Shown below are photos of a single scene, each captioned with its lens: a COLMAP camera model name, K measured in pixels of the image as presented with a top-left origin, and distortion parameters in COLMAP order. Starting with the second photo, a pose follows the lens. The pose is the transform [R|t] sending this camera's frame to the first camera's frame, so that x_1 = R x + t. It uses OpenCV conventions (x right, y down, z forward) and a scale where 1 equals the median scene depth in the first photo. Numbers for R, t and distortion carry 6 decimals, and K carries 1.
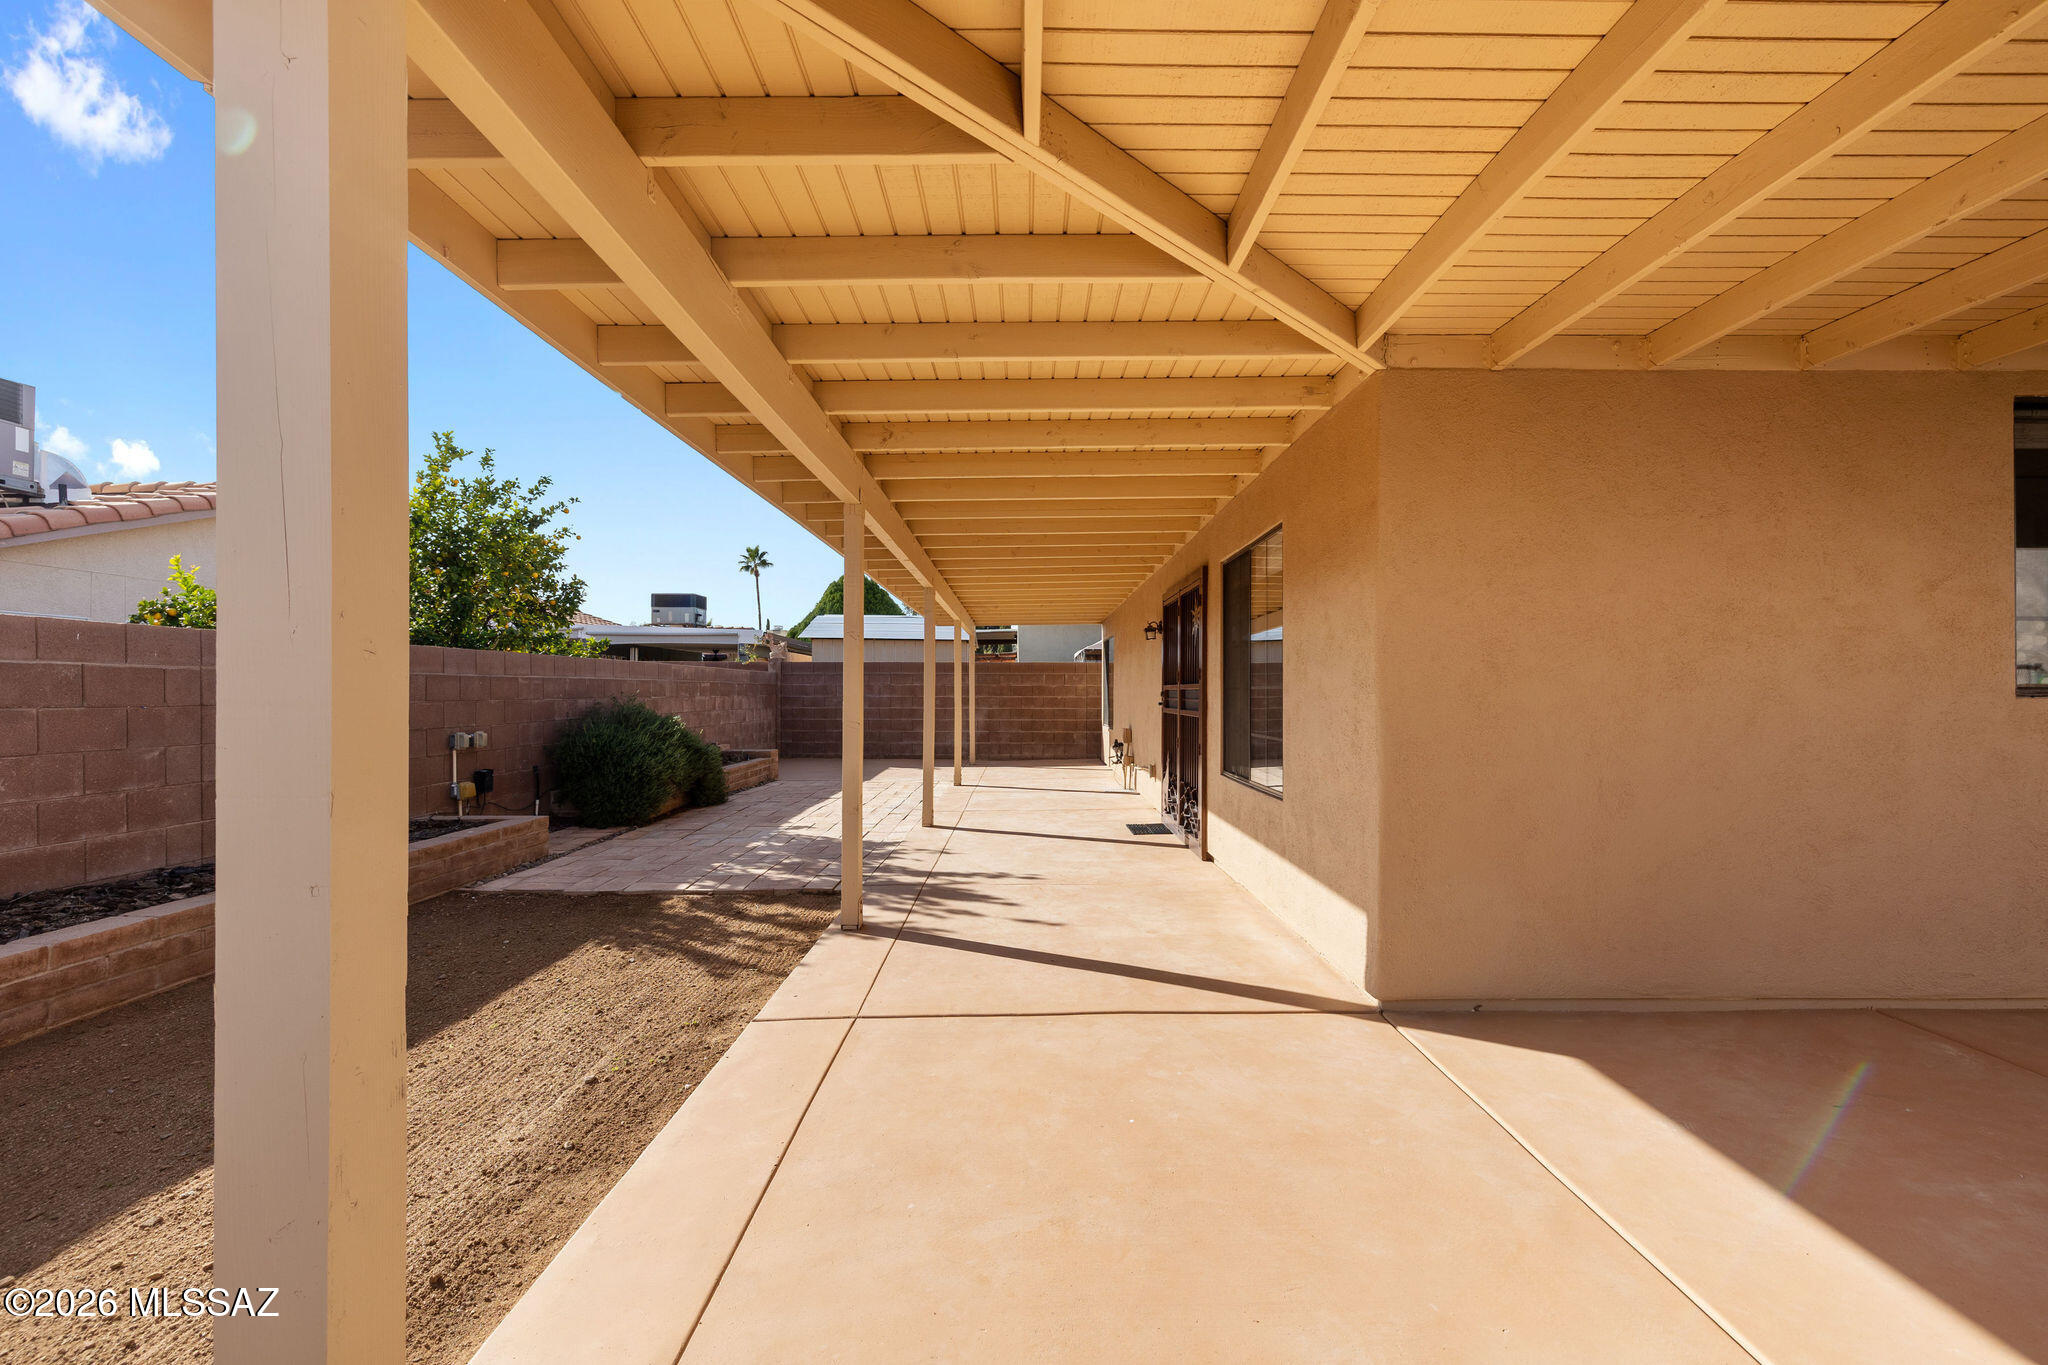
lens RADIAL K [[867.5, 0, 1025.3], [0, 867.5, 689.2], [0, 0, 1]] dist [-0.001901, -0.000025]
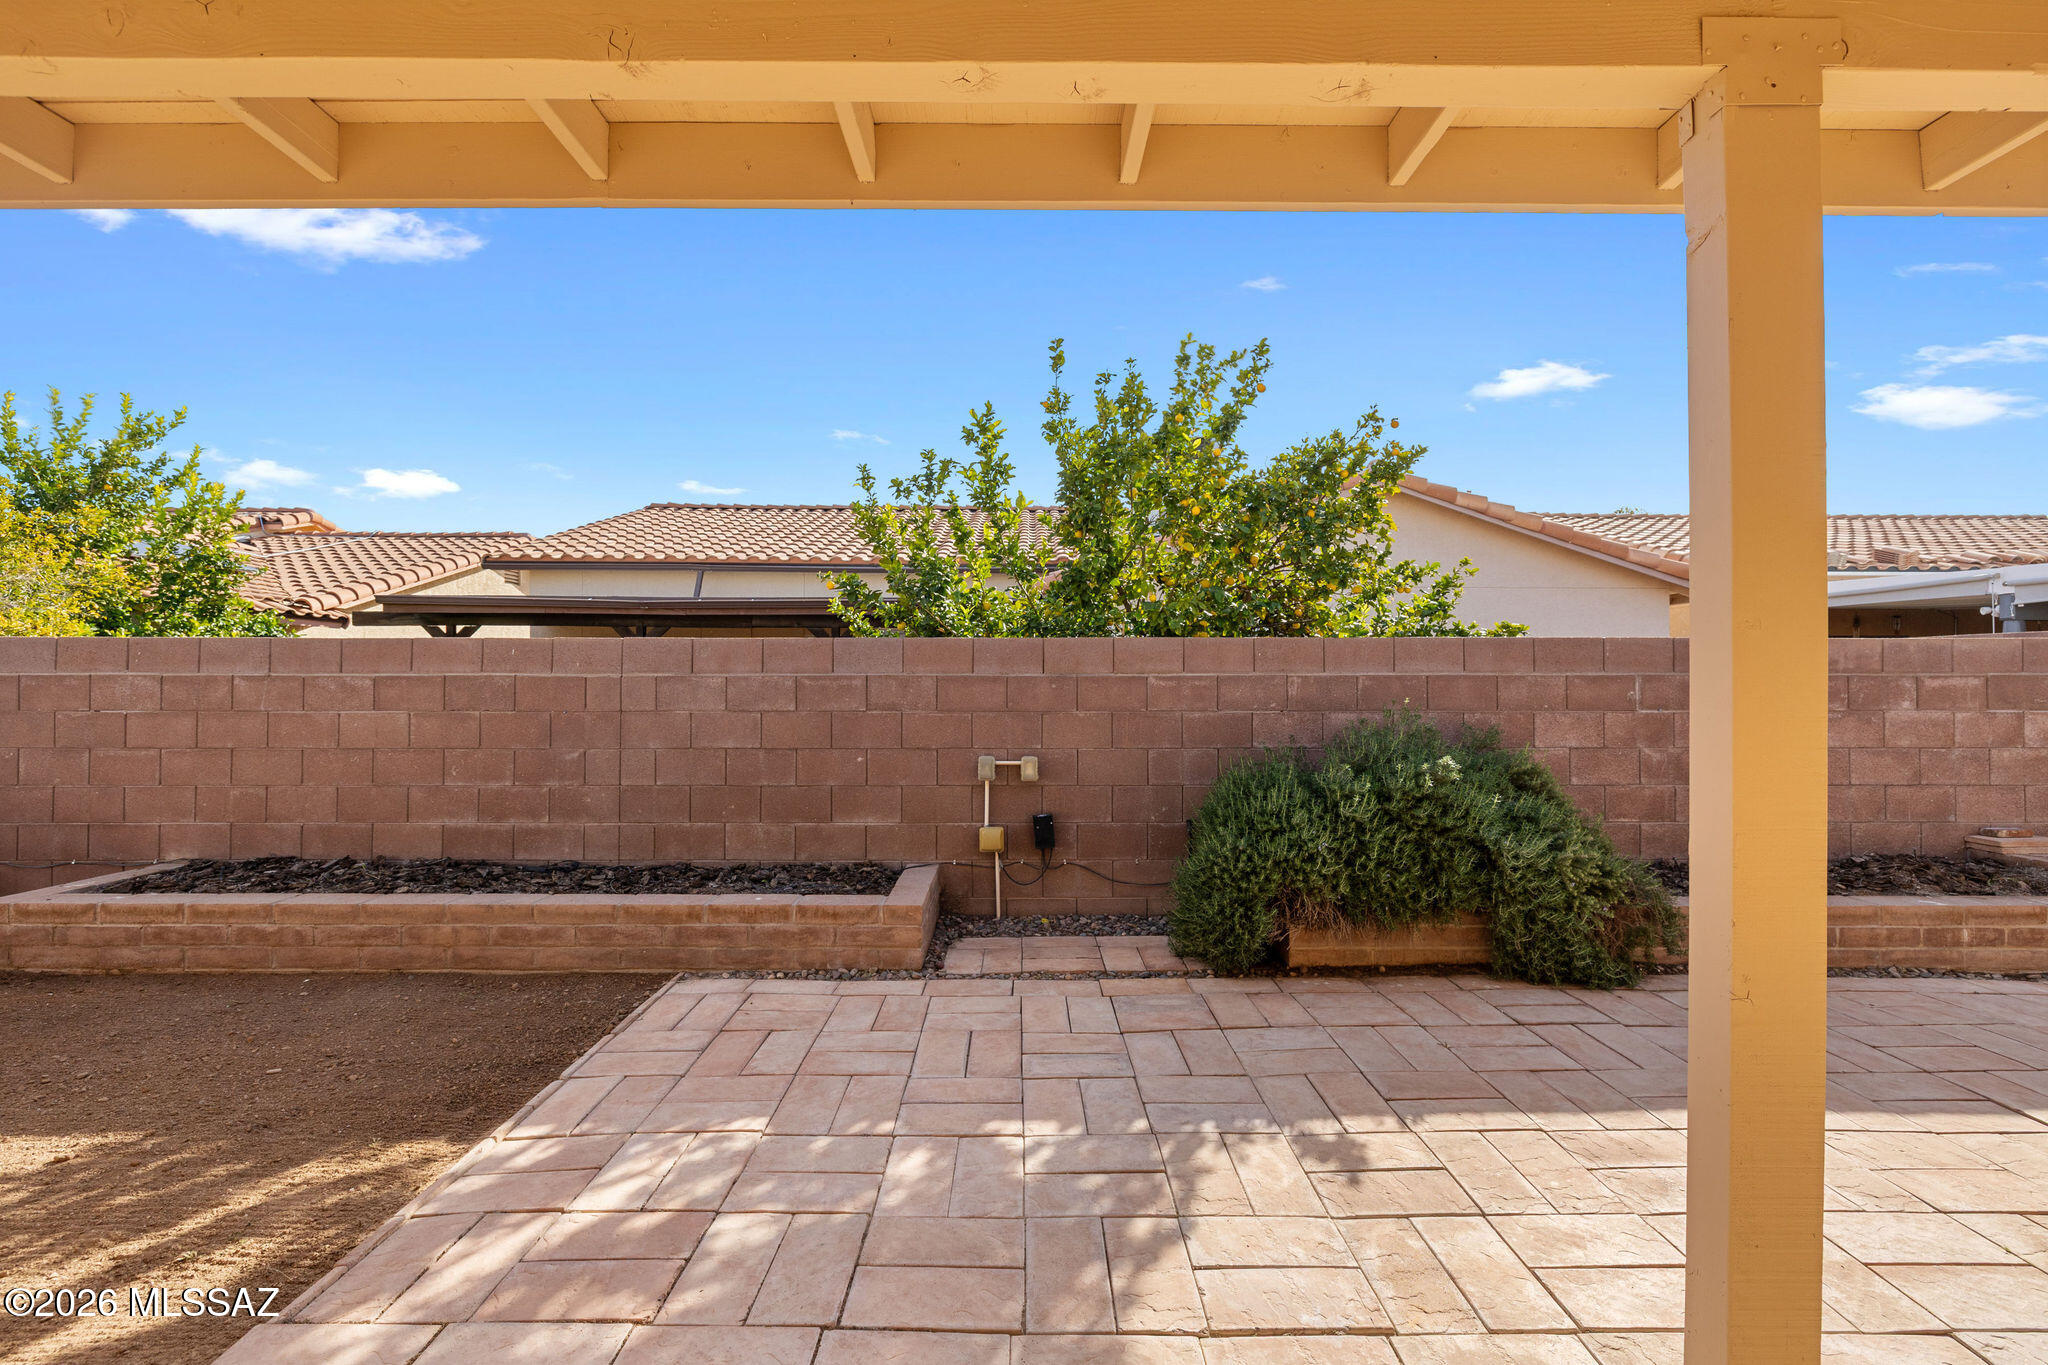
lens RADIAL K [[867.5, 0, 1025.0], [0, 867.5, 685.1], [0, 0, 1]] dist [-0.001901, -0.000025]
pose [[0.004250, 0.003059, -0.999986, 0.102043], [0.001345, 0.999994, 0.003065, -0.018205], [0.999990, -0.001358, 0.004246, 1.784124]]
